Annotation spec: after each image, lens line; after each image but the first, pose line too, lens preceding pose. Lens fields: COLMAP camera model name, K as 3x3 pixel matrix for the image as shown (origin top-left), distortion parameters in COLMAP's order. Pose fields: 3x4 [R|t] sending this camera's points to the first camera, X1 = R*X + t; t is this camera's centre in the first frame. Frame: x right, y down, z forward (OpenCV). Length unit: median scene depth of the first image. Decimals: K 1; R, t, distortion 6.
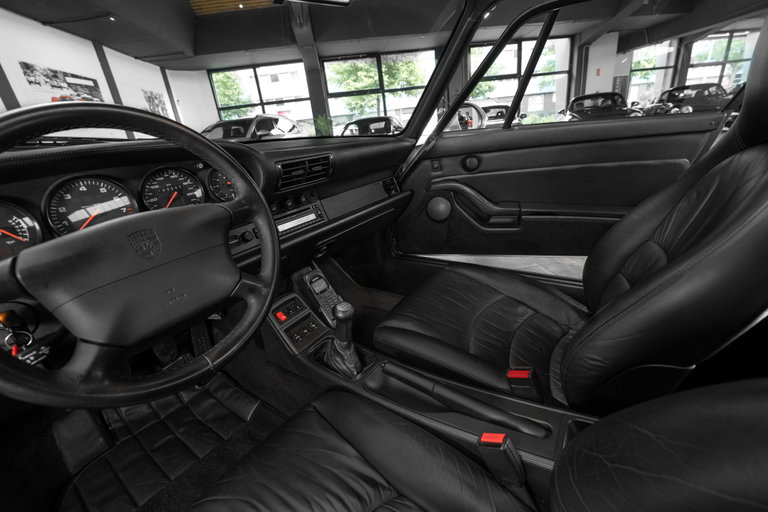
lens RADIAL K [[312.9, 0, 382.7], [0, 312.9, 255.3], [0, 0, 1]] dist [-0.029483, 0.005047]
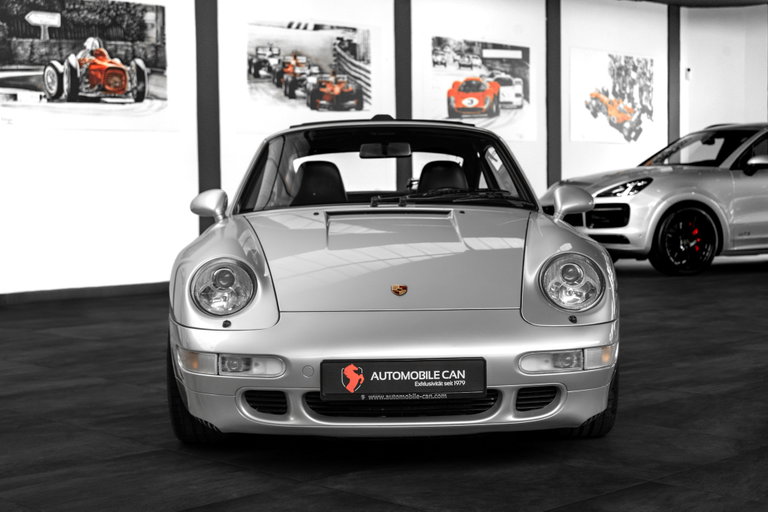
lens RADIAL K [[1337.2, 0, 387.3], [0, 1337.2, 220.7], [0, 0, 1]] dist [0.054668, 0.000000]
pose [[0.601042, 0.123804, -0.789570, 1.050850], [-0.345834, 0.930936, -0.117288, 0.132734], [0.720519, 0.343555, 0.602348, -0.681831]]
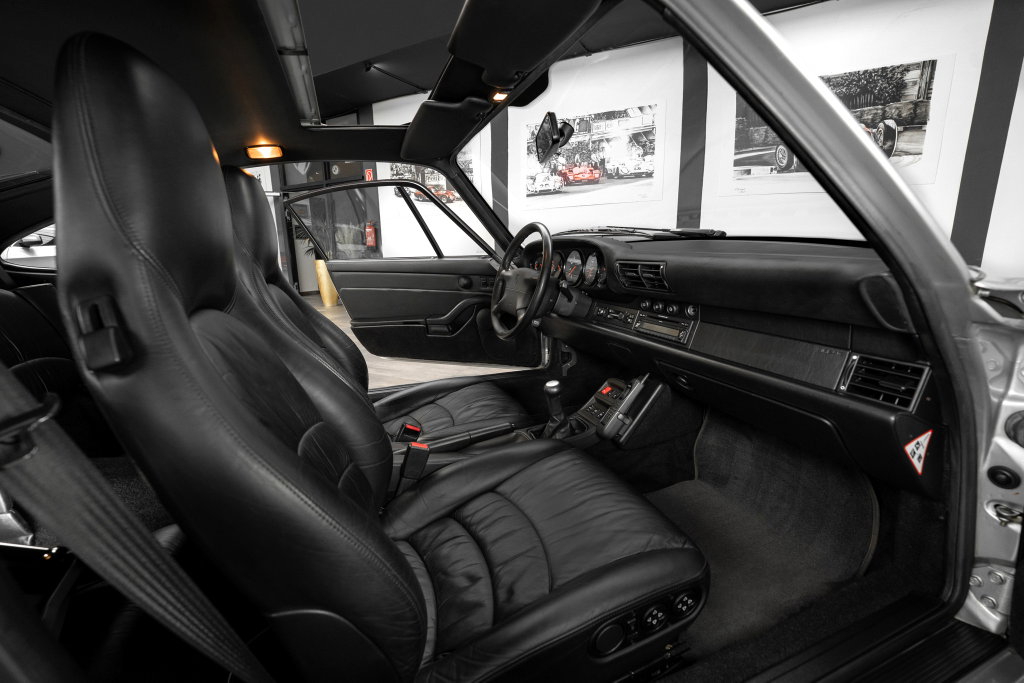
lens RADIAL K [[417.2, 0, 508.8], [0, 417.2, 338.8], [0, 0, 1]] dist [-0.029483, 0.005047]
pose [[-0.554537, 0.289143, -0.780311, 0.134704], [-0.232541, 0.846496, 0.478926, -0.081489], [0.799008, 0.447036, -0.402175, 0.166290]]
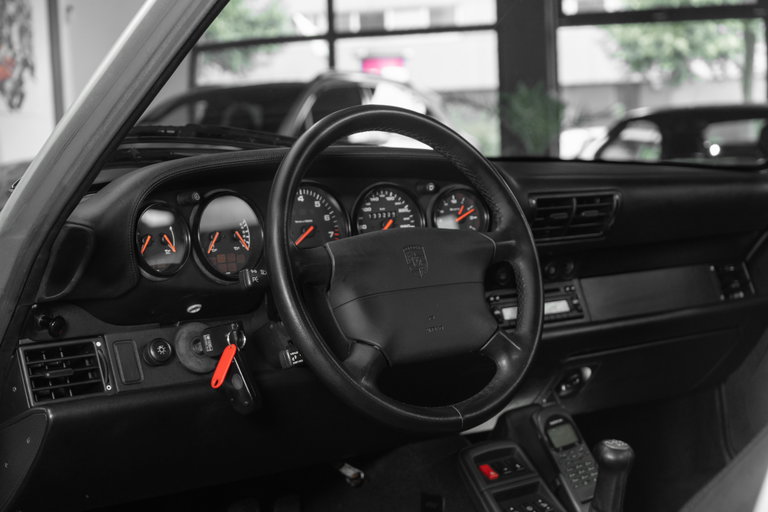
lens RADIAL K [[1337.2, 0, 419.3], [0, 1337.2, 262.2], [0, 0, 1]] dist [0.054668, 0.000000]
pose [[0.967391, 0.090018, -0.236752, 0.008566], [-0.153974, 0.951178, -0.267494, 0.063199], [0.201114, 0.295225, 0.934021, -0.163105]]
